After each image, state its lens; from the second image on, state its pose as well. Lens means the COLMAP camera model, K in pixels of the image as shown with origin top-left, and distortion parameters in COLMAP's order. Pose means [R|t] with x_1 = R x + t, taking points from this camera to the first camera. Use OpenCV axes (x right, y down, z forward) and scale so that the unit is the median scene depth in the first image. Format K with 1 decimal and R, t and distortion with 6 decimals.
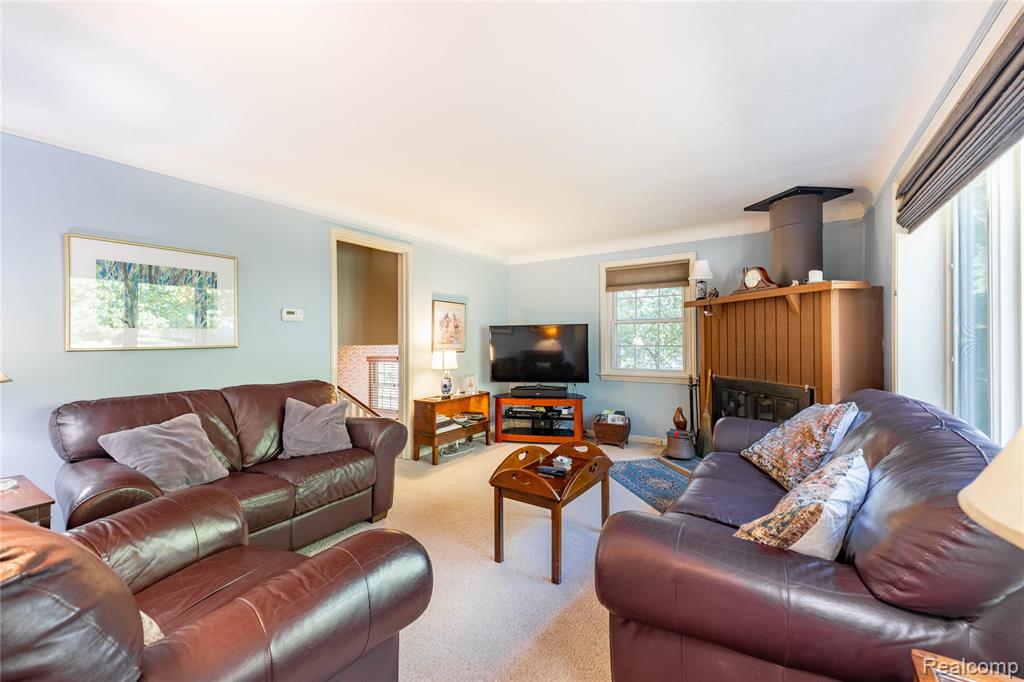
lens RADIAL K [[424.3, 0, 519.3], [0, 424.3, 338.8], [0, 0, 1]] dist [0.052128, -0.018320]
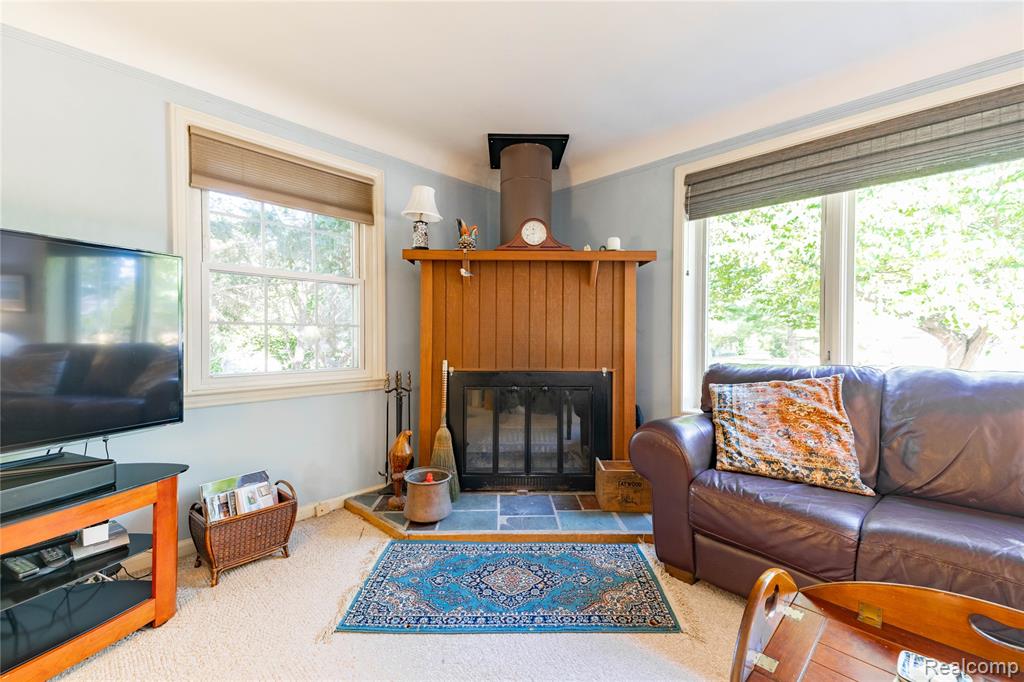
lens RADIAL K [[424.3, 0, 519.3], [0, 424.3, 338.8], [0, 0, 1]] dist [0.052128, -0.018320]
pose [[0.208228, -0.004610, 0.978069, -0.157643], [-0.006660, 0.999959, 0.006131, 0.033335], [-0.978058, -0.007791, 0.208189, 0.751370]]
